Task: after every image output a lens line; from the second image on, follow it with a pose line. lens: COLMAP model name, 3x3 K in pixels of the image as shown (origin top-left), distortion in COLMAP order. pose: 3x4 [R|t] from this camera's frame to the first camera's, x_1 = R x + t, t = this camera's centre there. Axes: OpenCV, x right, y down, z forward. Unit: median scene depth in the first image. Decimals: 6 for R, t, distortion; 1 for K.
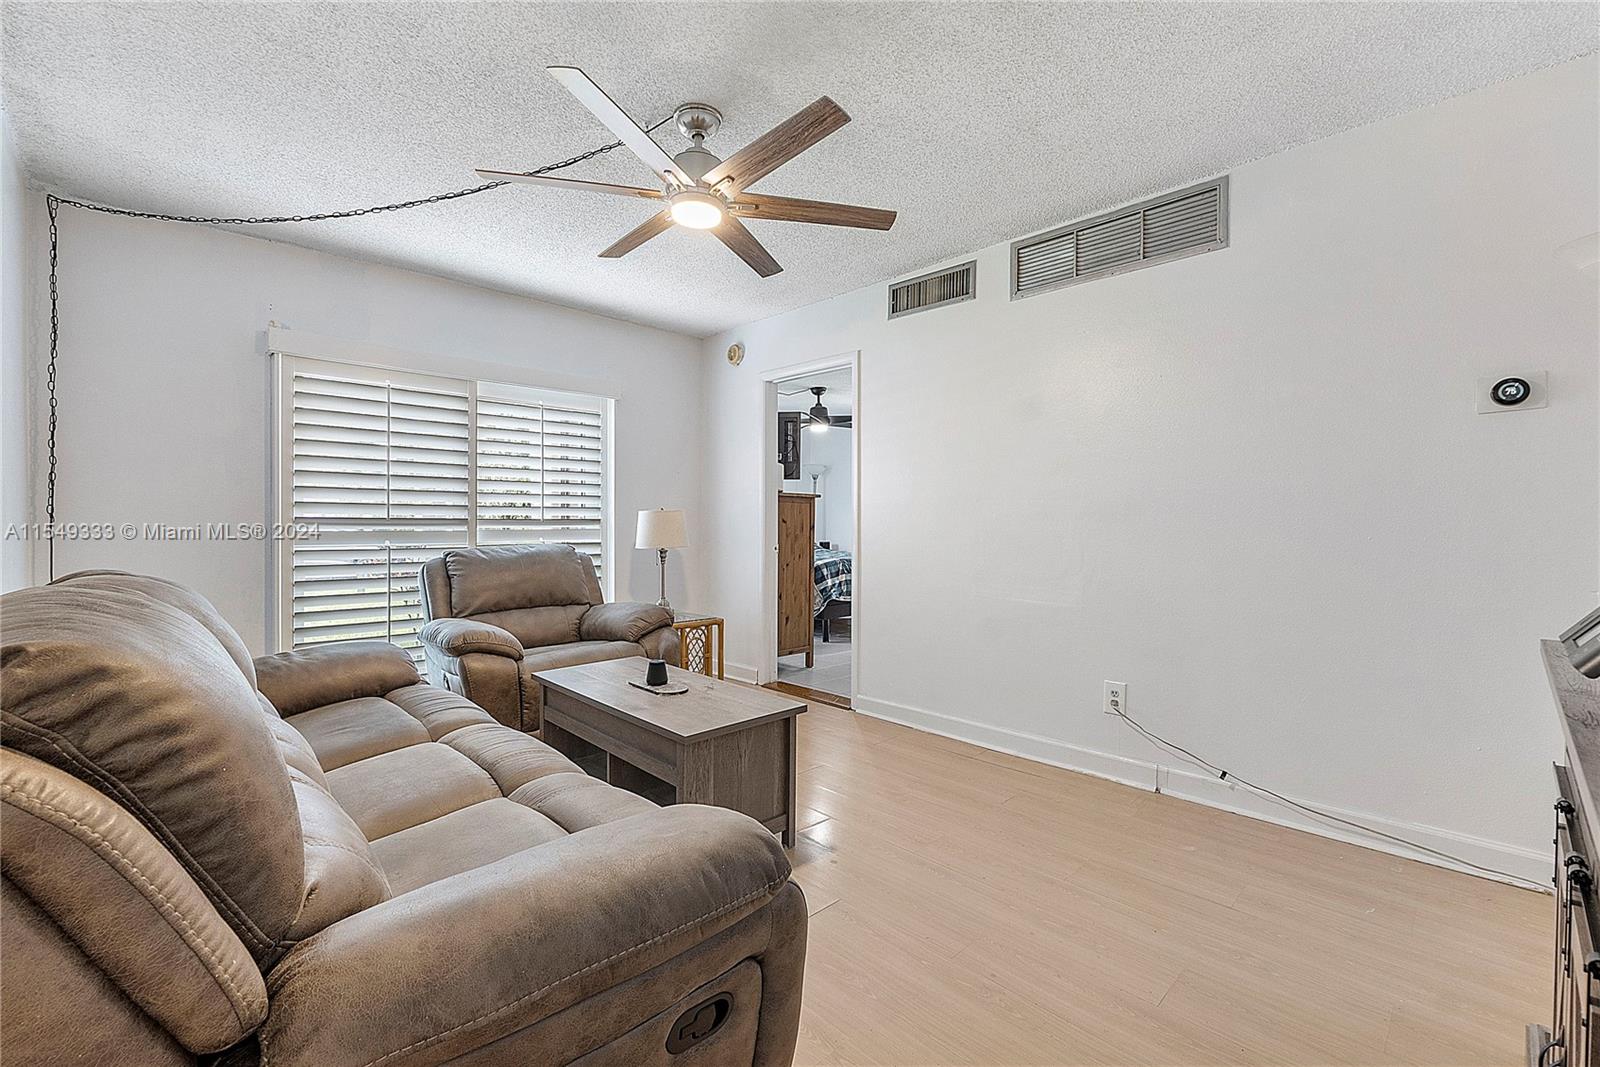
lens RADIAL K [[679.9, 0, 801.5], [0, 679.9, 532.3], [0, 0, 1]] dist [-0.002401, -0.000687]
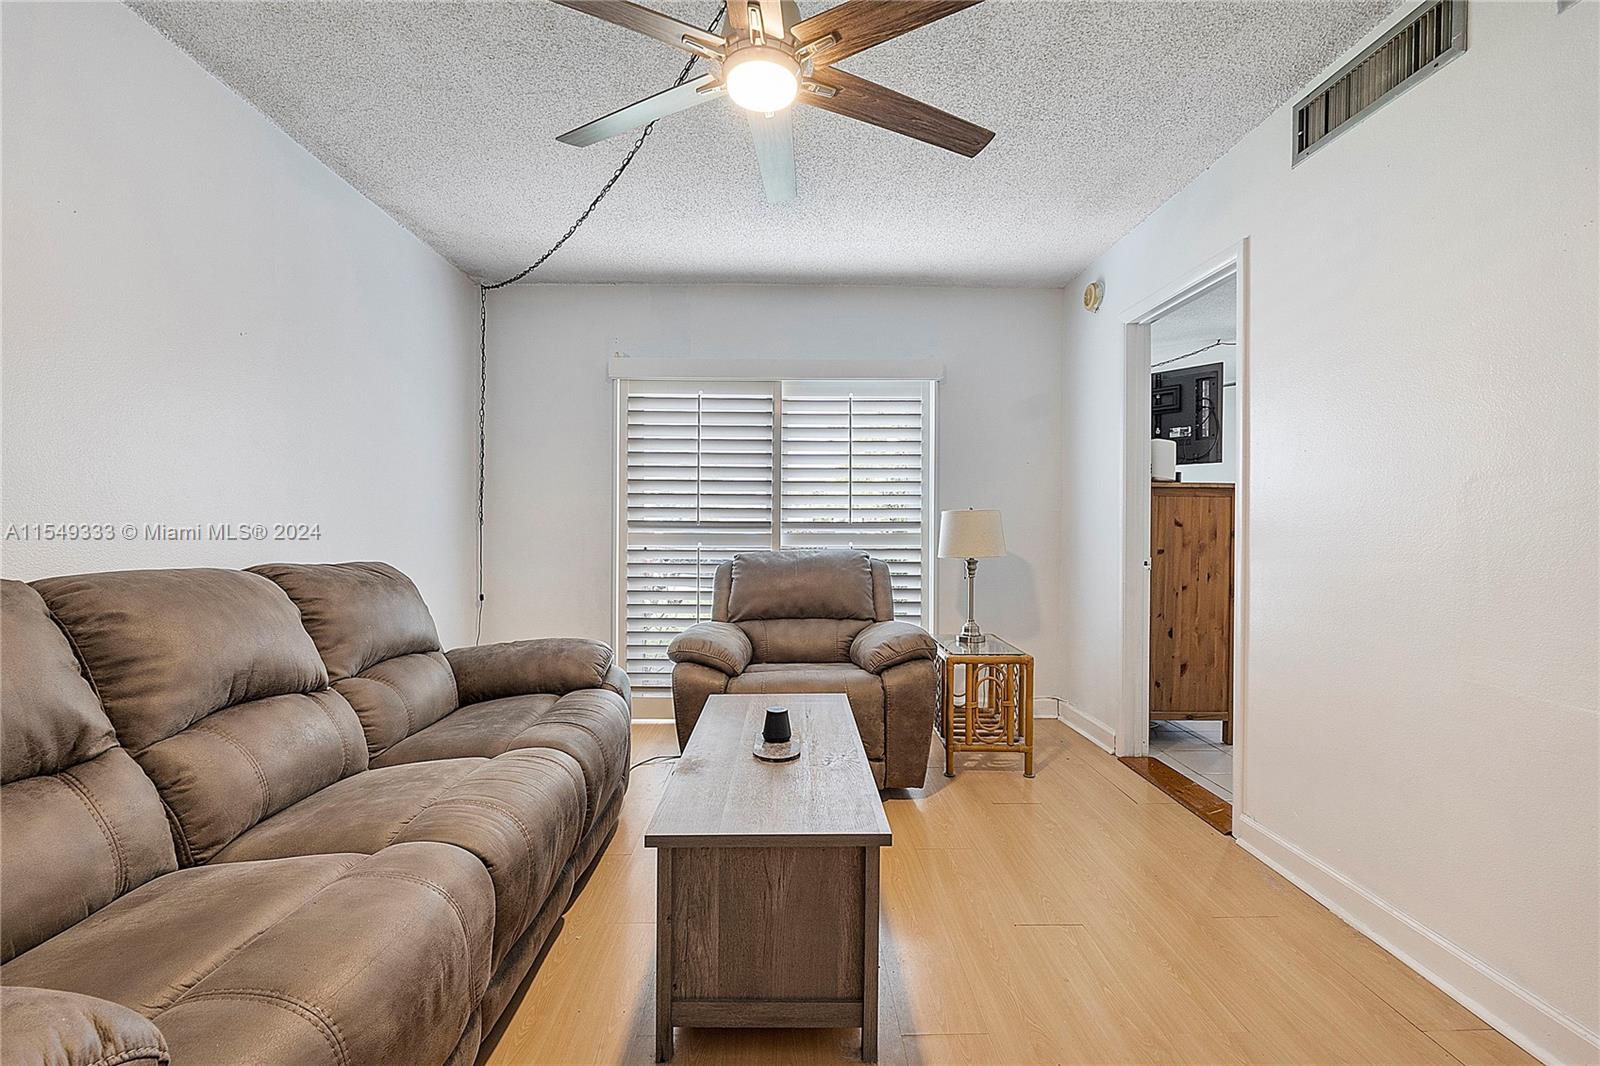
lens RADIAL K [[679.9, 0, 797.1], [0, 679.9, 529.4], [0, 0, 1]] dist [-0.002401, -0.000687]
pose [[0.731422, 0.003266, -0.681917, 0.212847], [-0.010143, 0.999930, -0.006091, -0.003519], [0.681850, 0.011372, 0.731404, 0.310643]]
